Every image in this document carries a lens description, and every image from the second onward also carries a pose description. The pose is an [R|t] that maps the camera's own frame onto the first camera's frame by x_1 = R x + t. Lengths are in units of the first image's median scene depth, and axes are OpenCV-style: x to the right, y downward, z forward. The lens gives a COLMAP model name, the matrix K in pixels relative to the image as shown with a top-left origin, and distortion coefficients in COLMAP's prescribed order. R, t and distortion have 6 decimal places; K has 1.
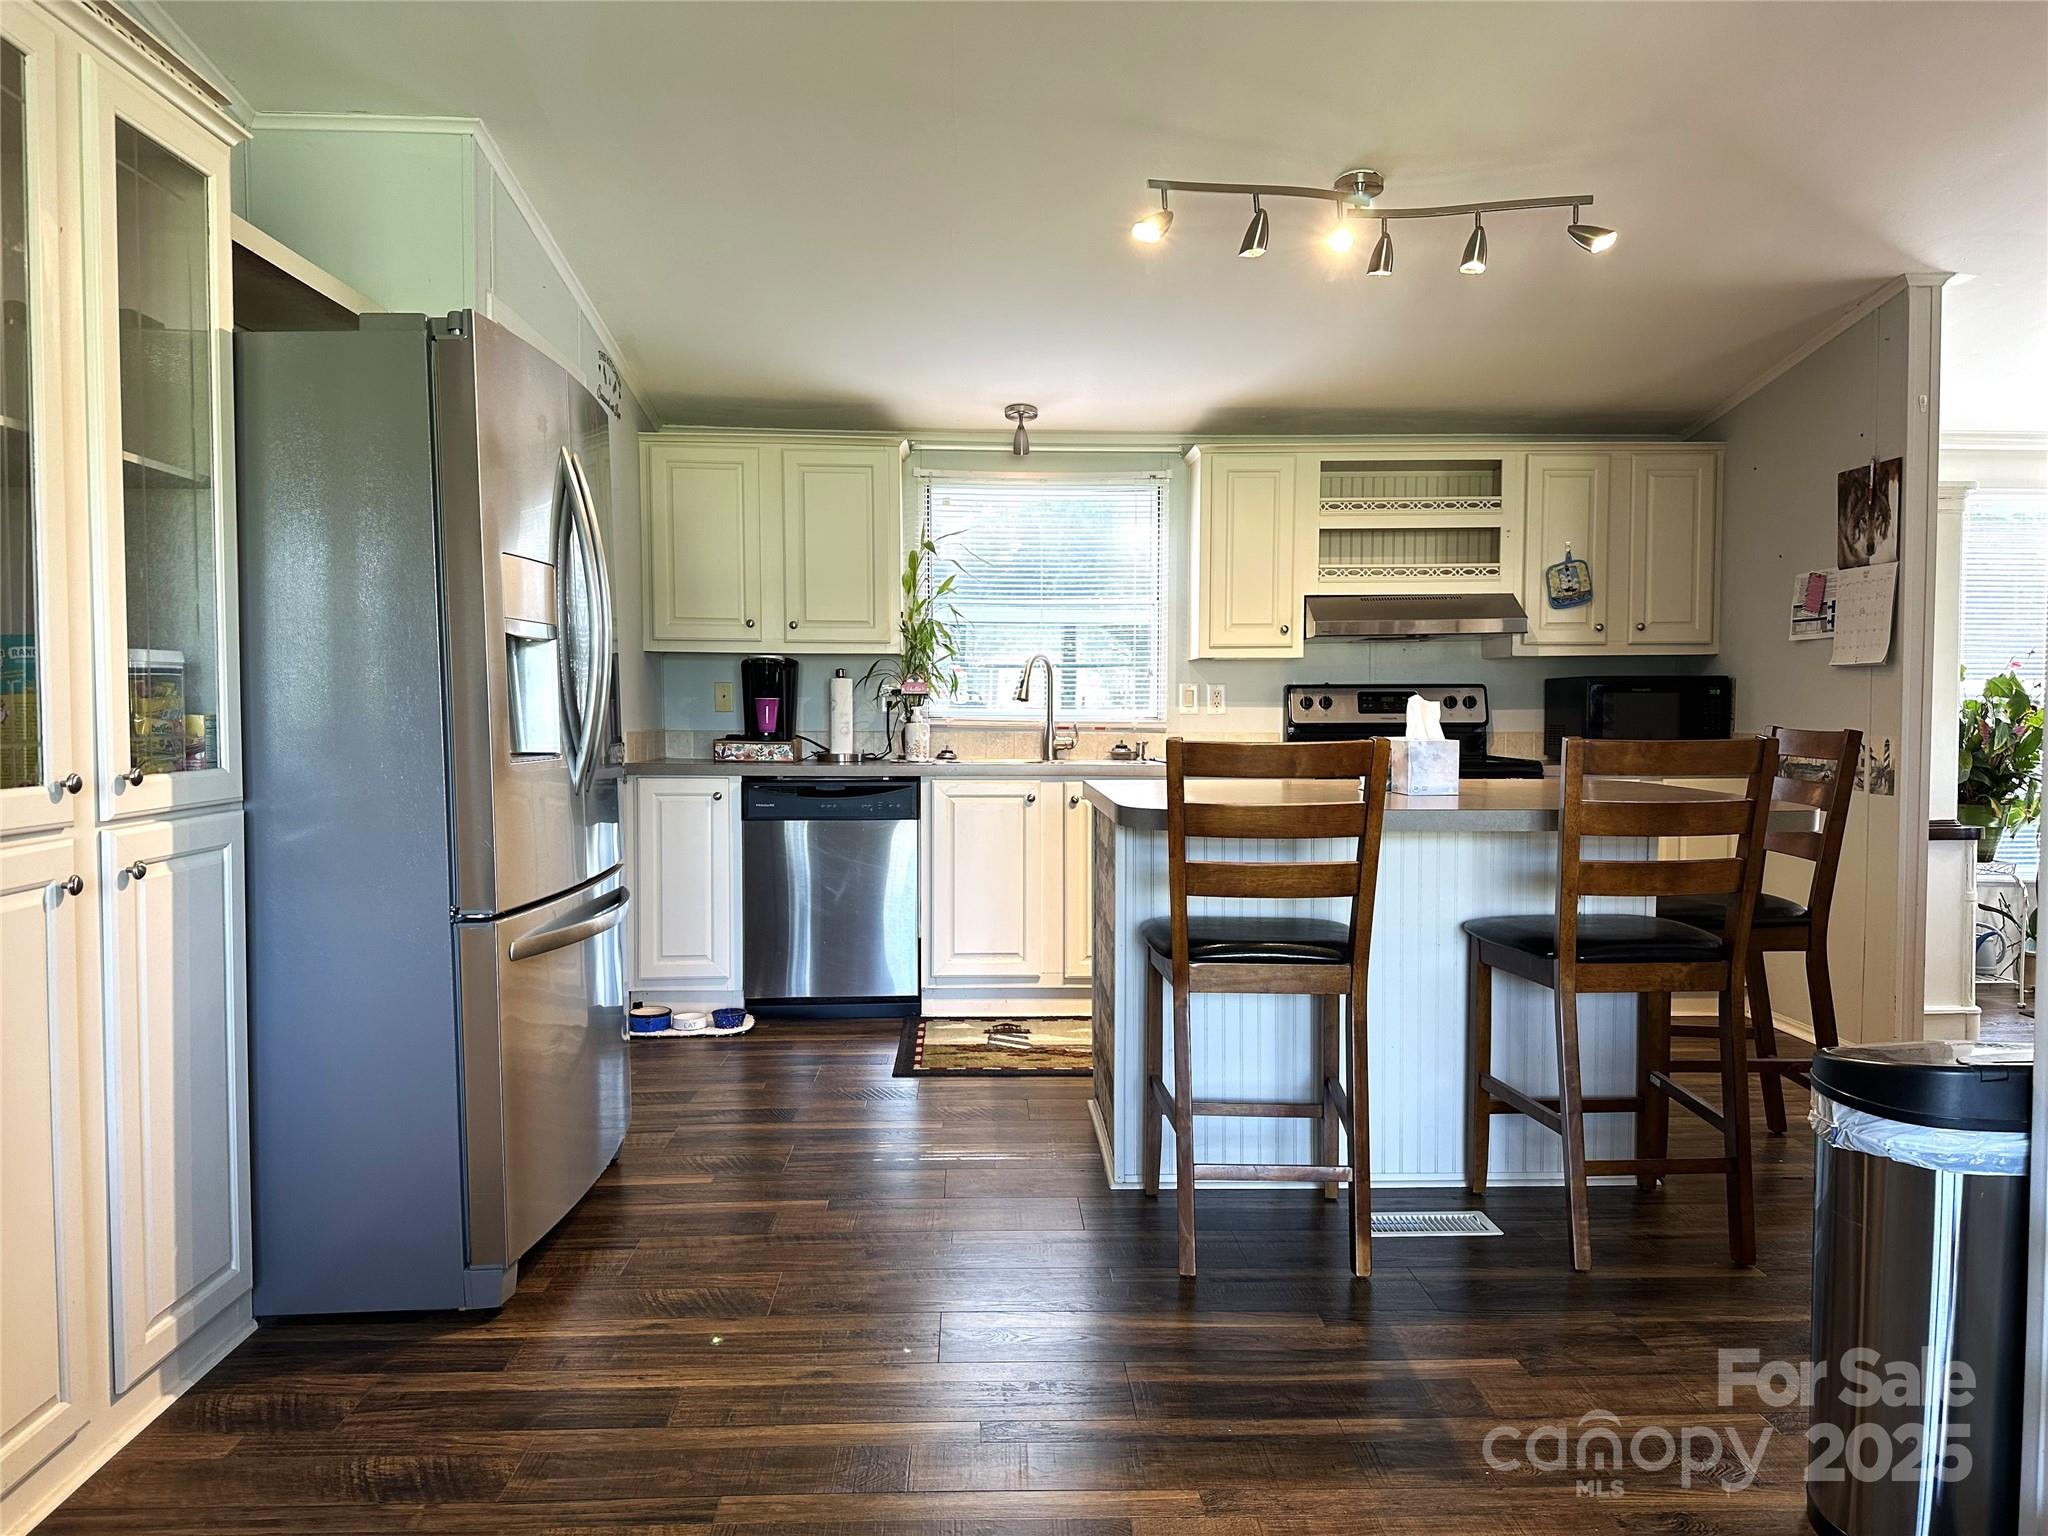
lens RADIAL K [[1461.2, 0, 967.8], [0, 1461.2, 773.2], [0, 0, 1]] dist [0.052406, -0.064473]
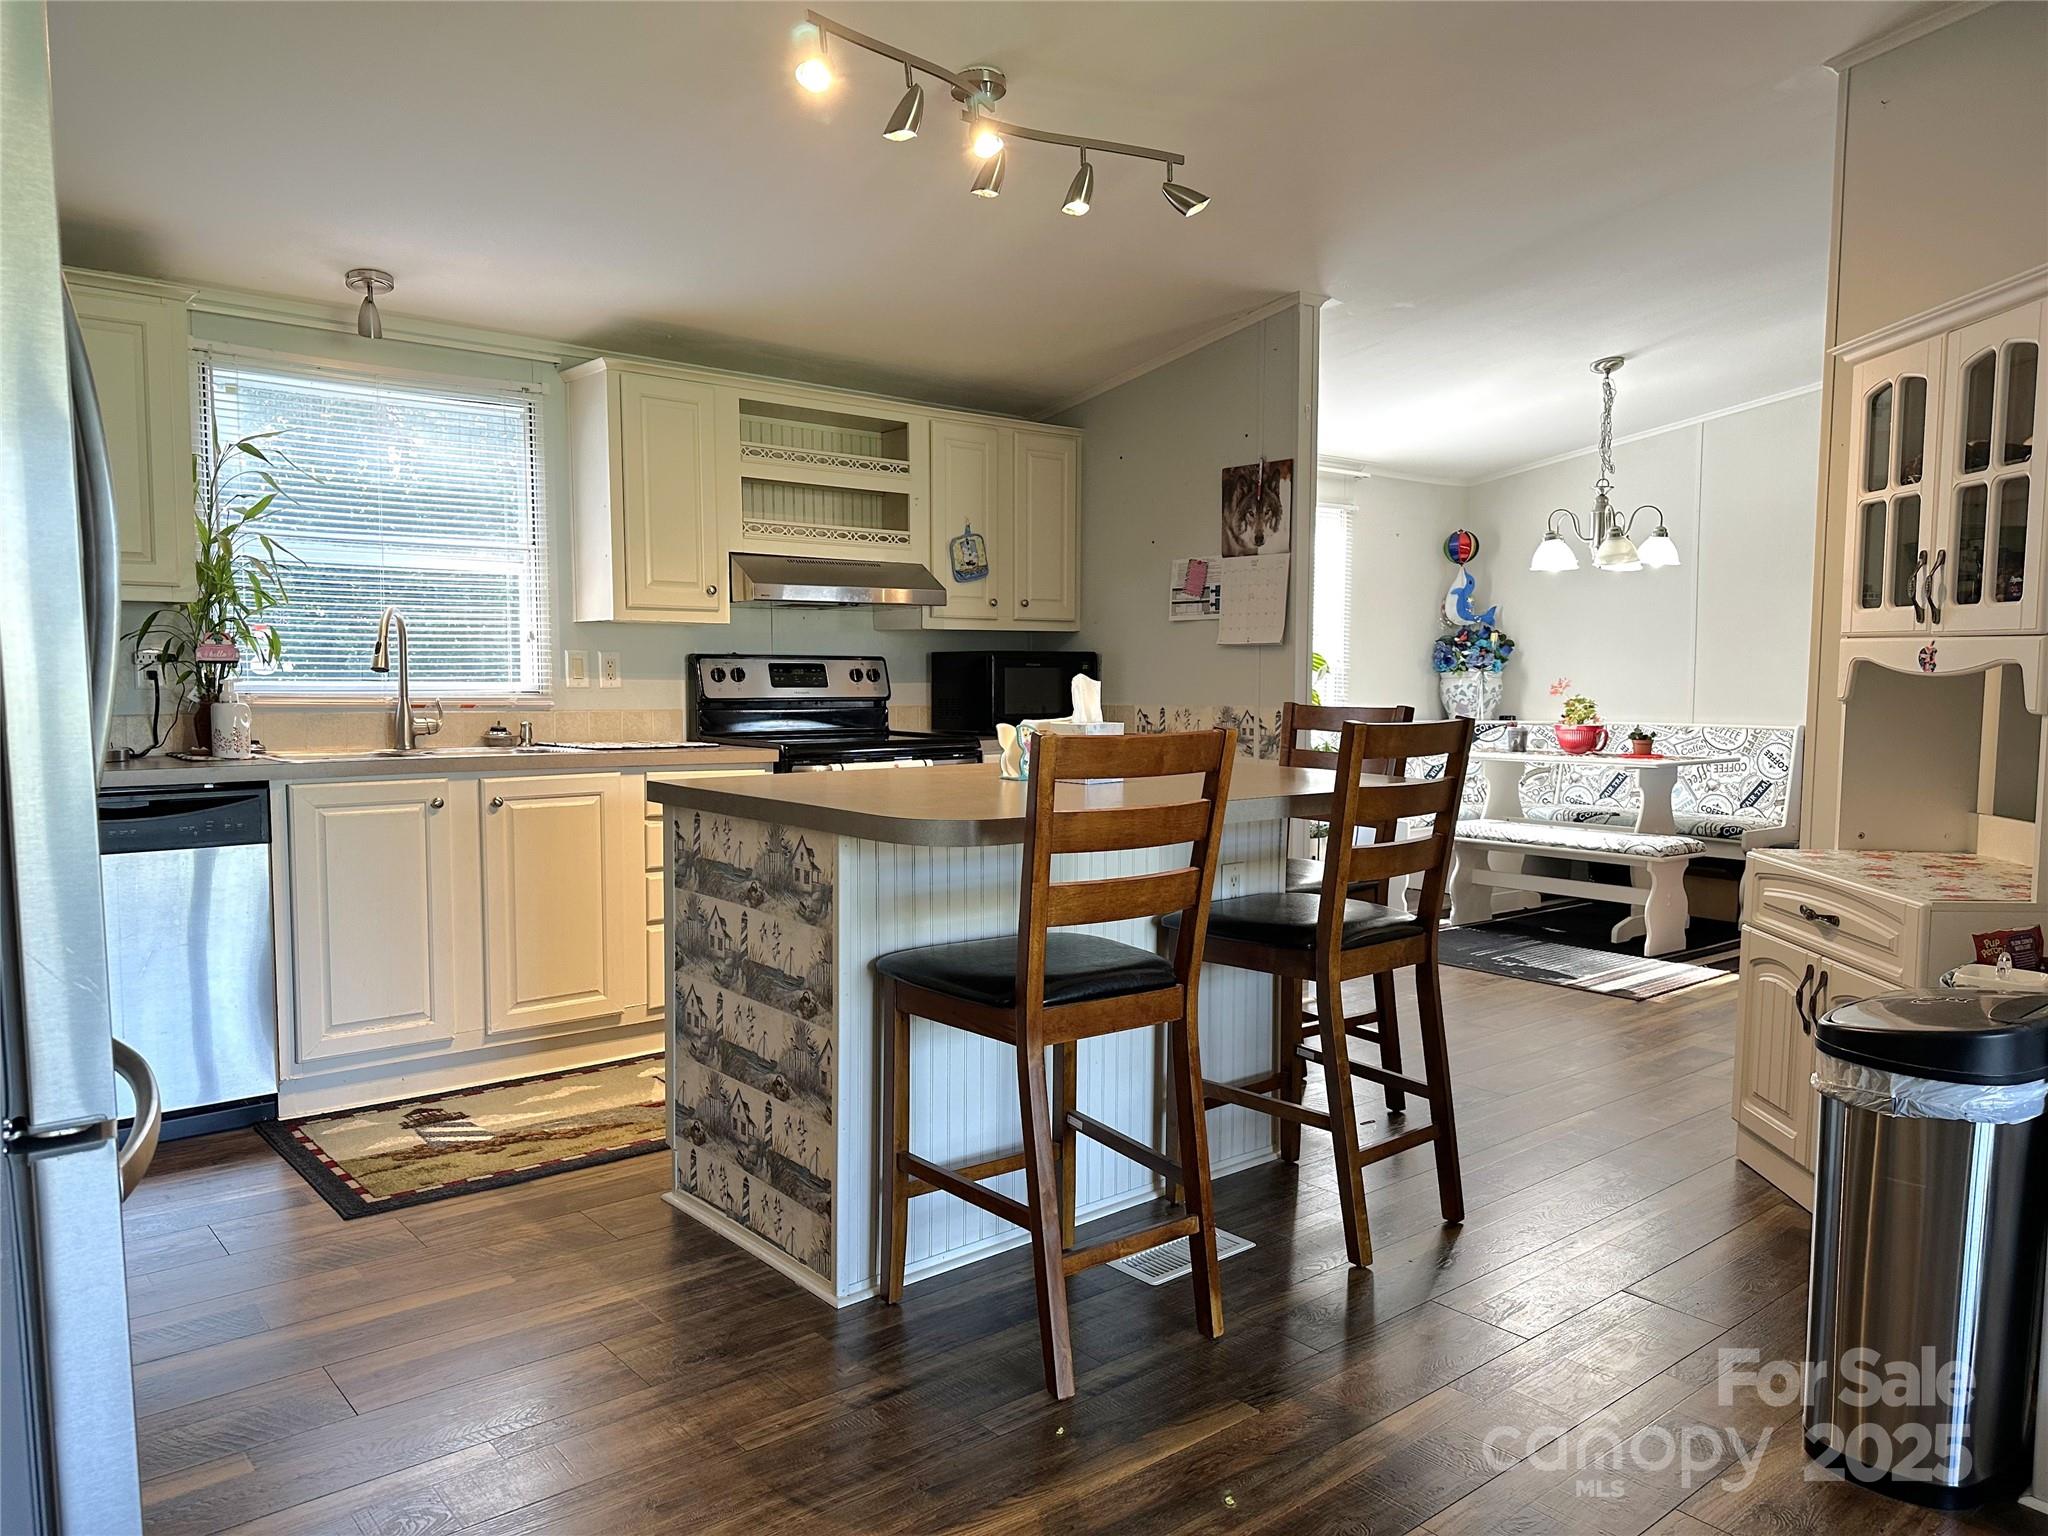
lens RADIAL K [[1461.2, 0, 1024.4], [0, 1461.2, 771.2], [0, 0, 1]] dist [0.052406, -0.064473]
pose [[0.765429, -0.041076, 0.642208, -0.229618], [0.026377, 0.999125, 0.032466, -0.017191], [-0.642980, -0.007911, 0.765842, 0.252540]]
